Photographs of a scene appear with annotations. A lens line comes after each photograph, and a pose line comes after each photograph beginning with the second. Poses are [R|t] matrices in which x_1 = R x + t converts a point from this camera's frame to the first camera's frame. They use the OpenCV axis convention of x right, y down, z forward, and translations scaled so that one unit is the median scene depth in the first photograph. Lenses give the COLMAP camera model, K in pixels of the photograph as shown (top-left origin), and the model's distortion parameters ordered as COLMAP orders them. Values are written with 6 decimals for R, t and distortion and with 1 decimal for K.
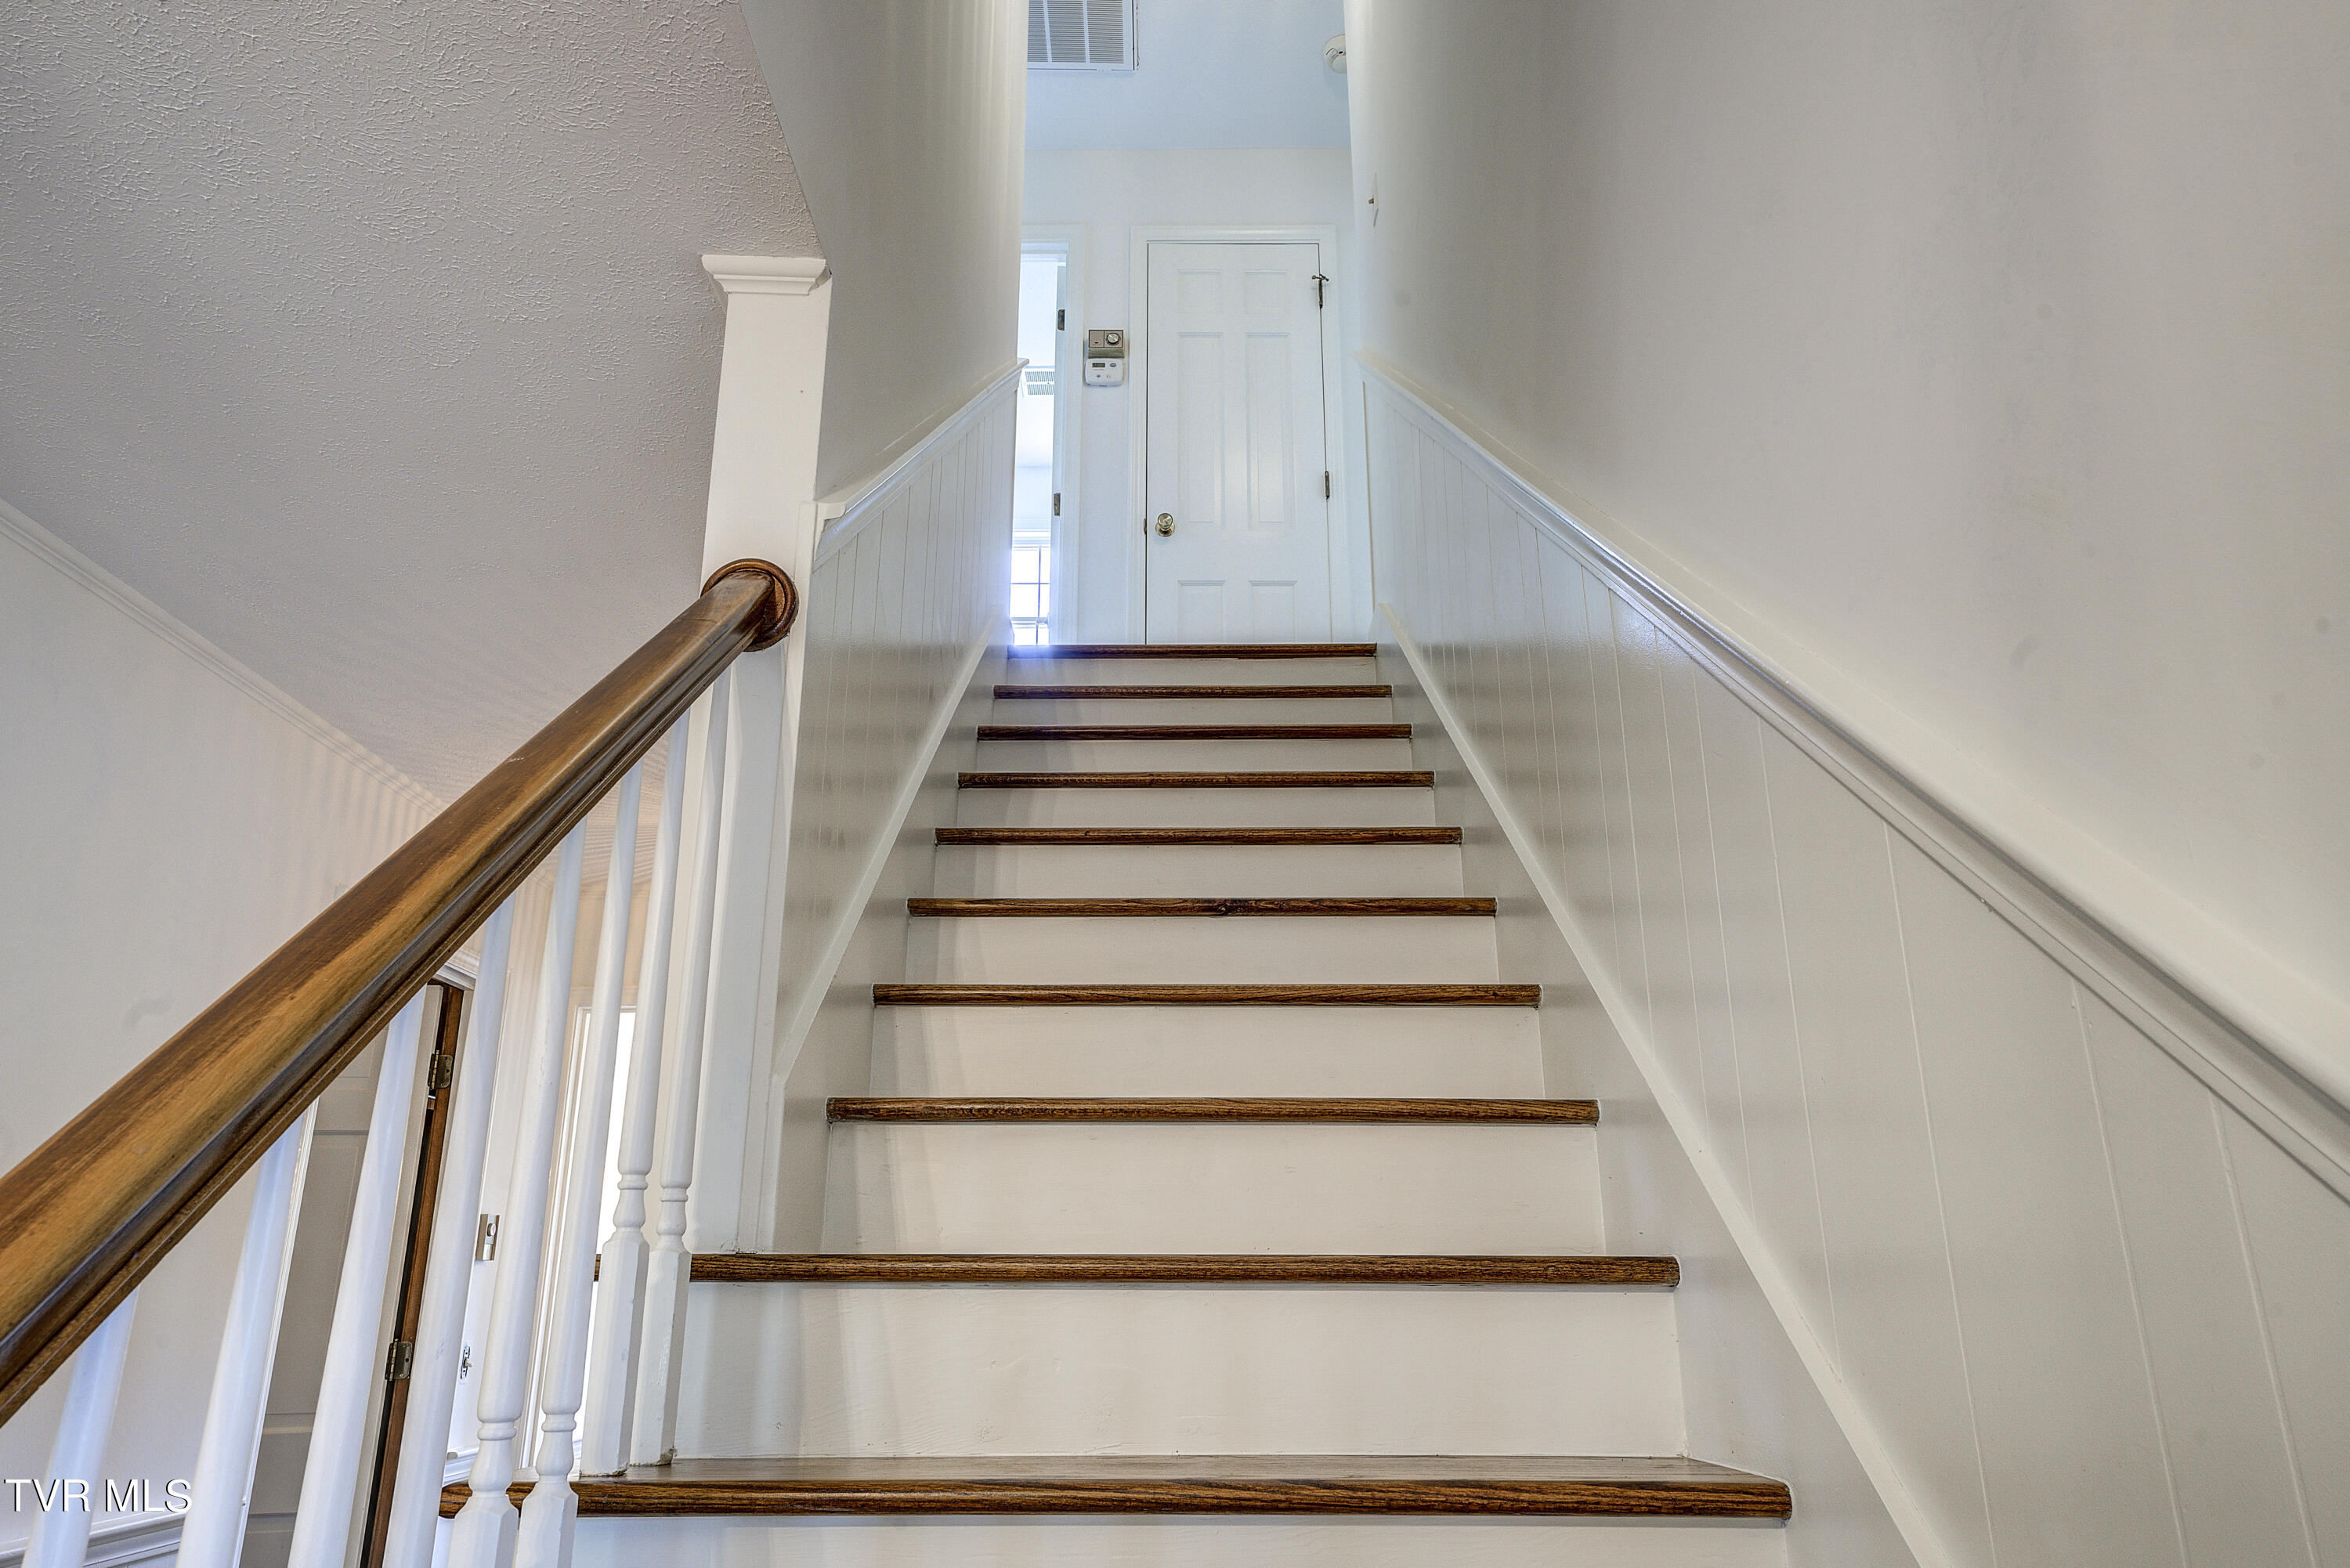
lens RADIAL K [[1511.1, 0, 1186.0], [0, 1511.1, 795.0], [0, 0, 1]] dist [0.012306, 0.000633]
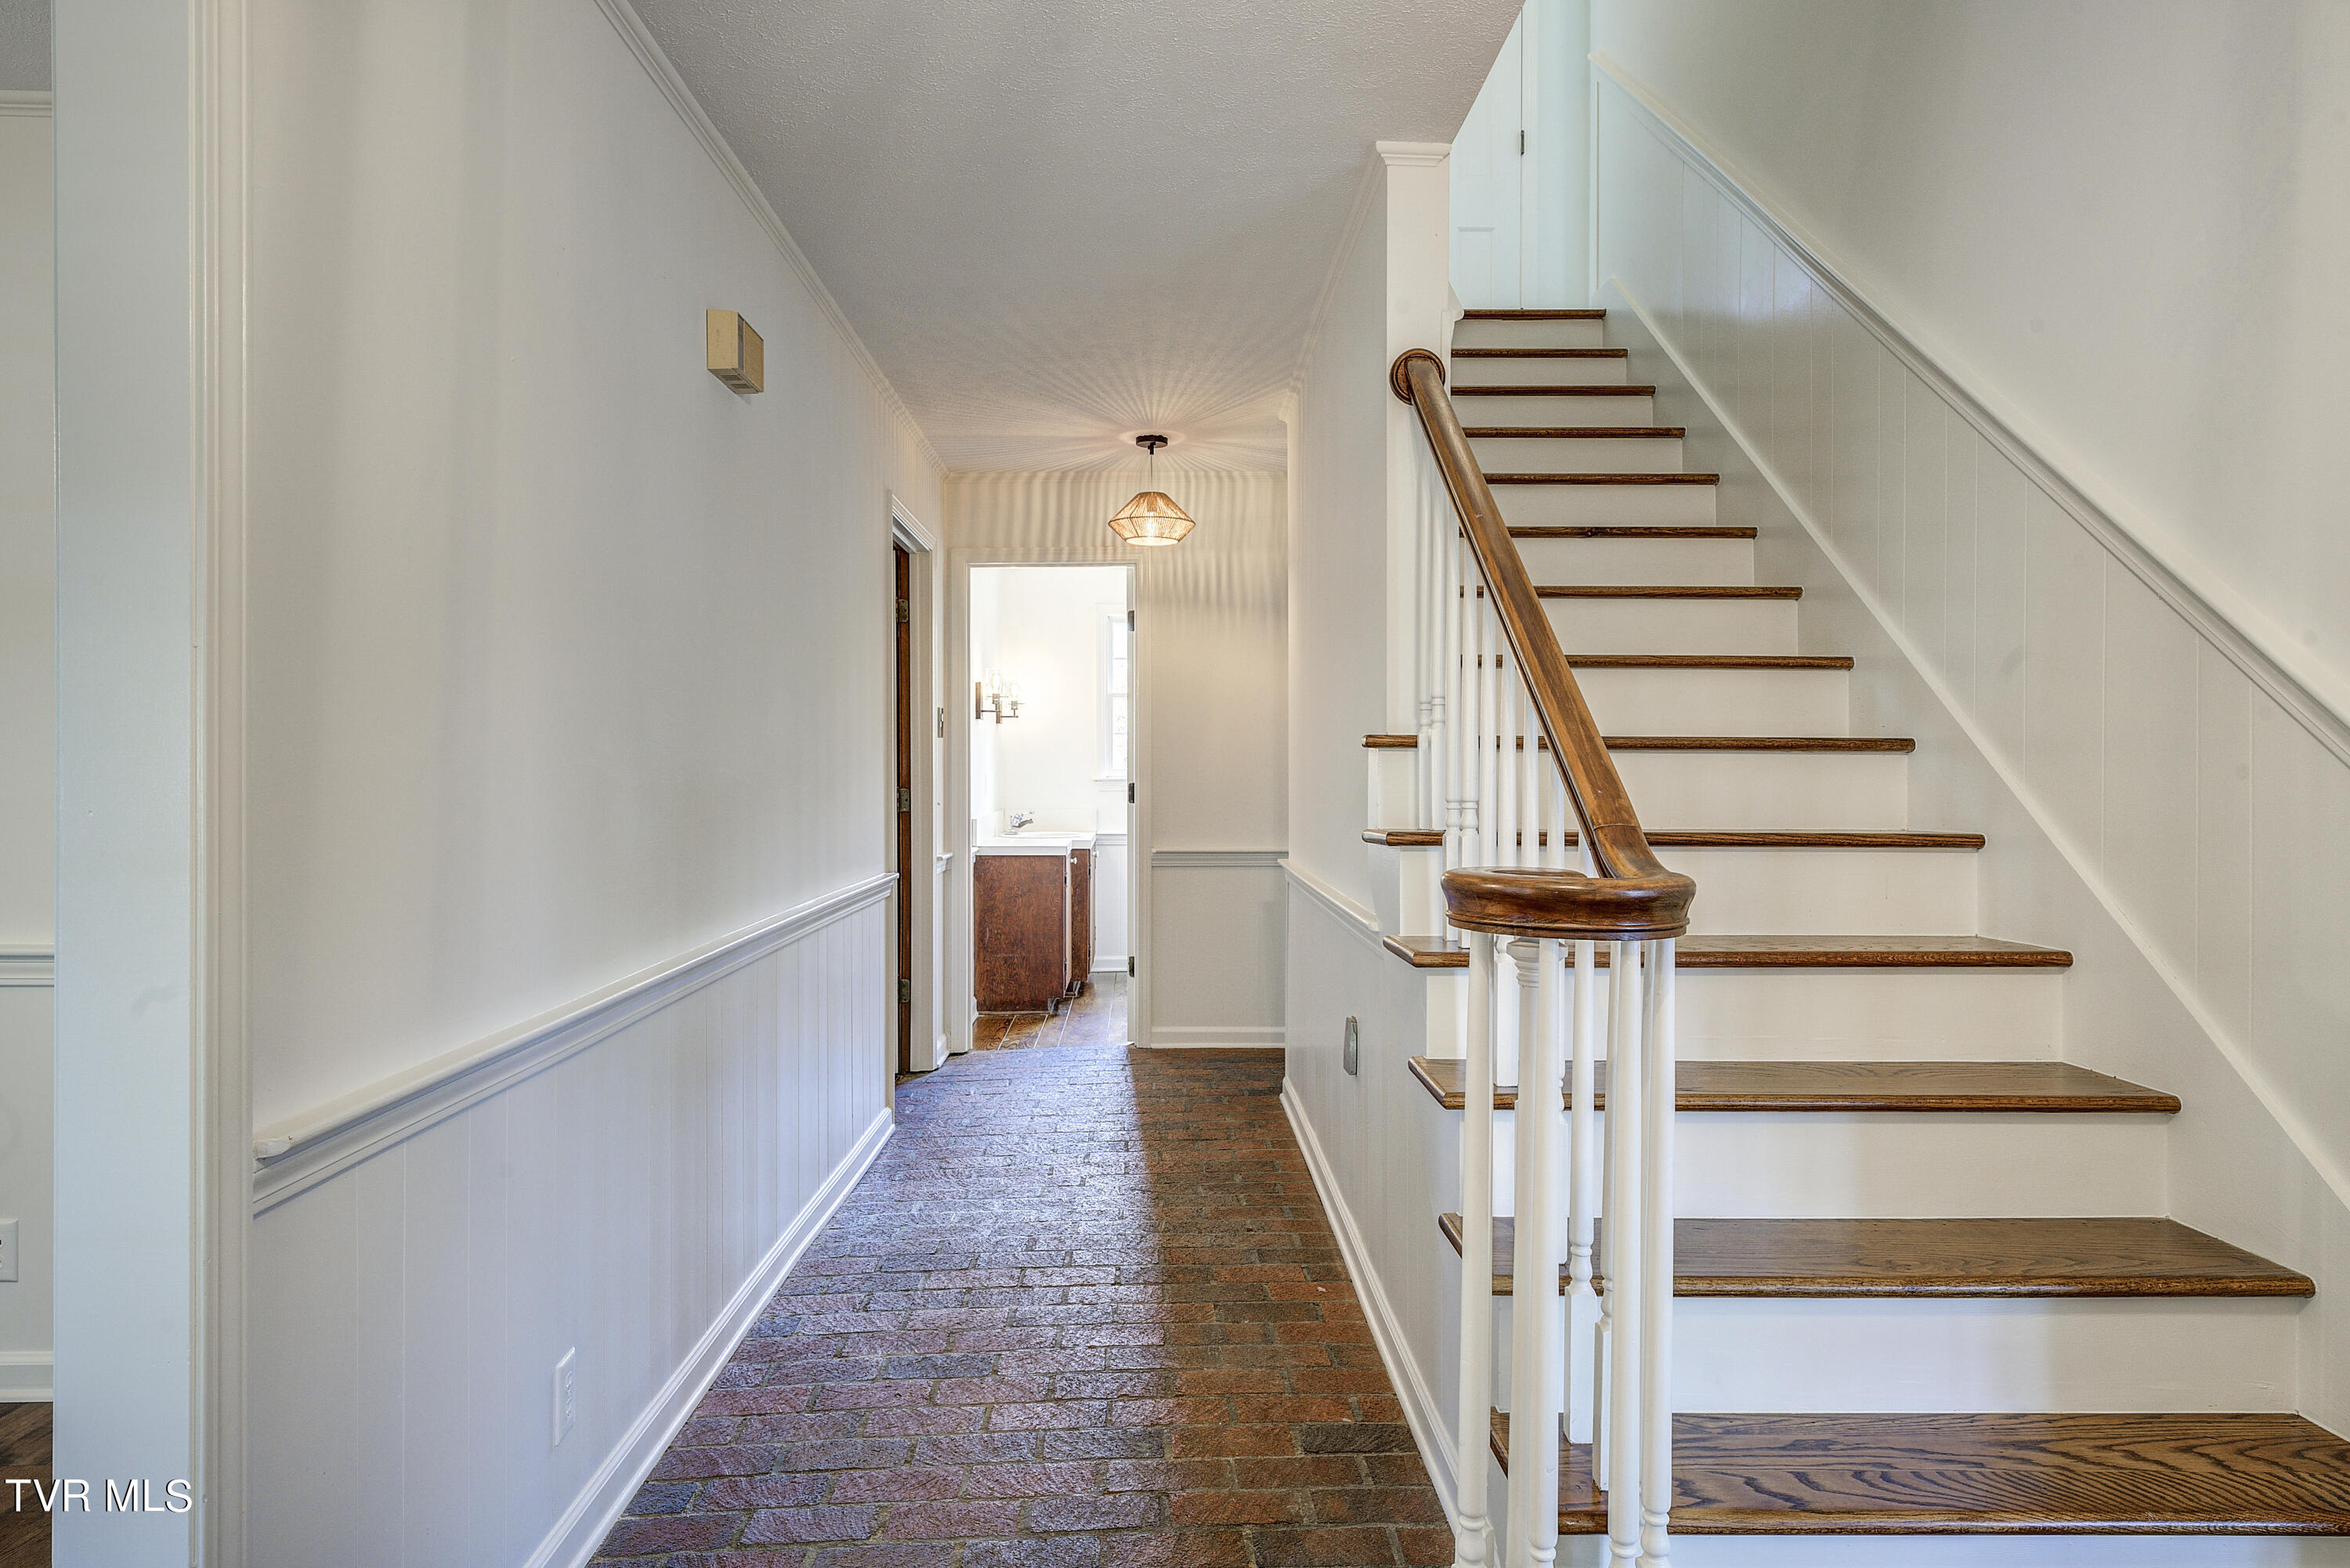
lens RADIAL K [[1357.7, 0, 1165.8], [0, 1357.7, 766.4], [0, 0, 1]] dist [-0.006147, -0.001656]
pose [[0.999979, 0.004276, 0.004881, -0.571163], [-0.005582, 0.950399, 0.310984, -0.178974], [-0.003310, -0.311004, 0.950403, -0.601932]]
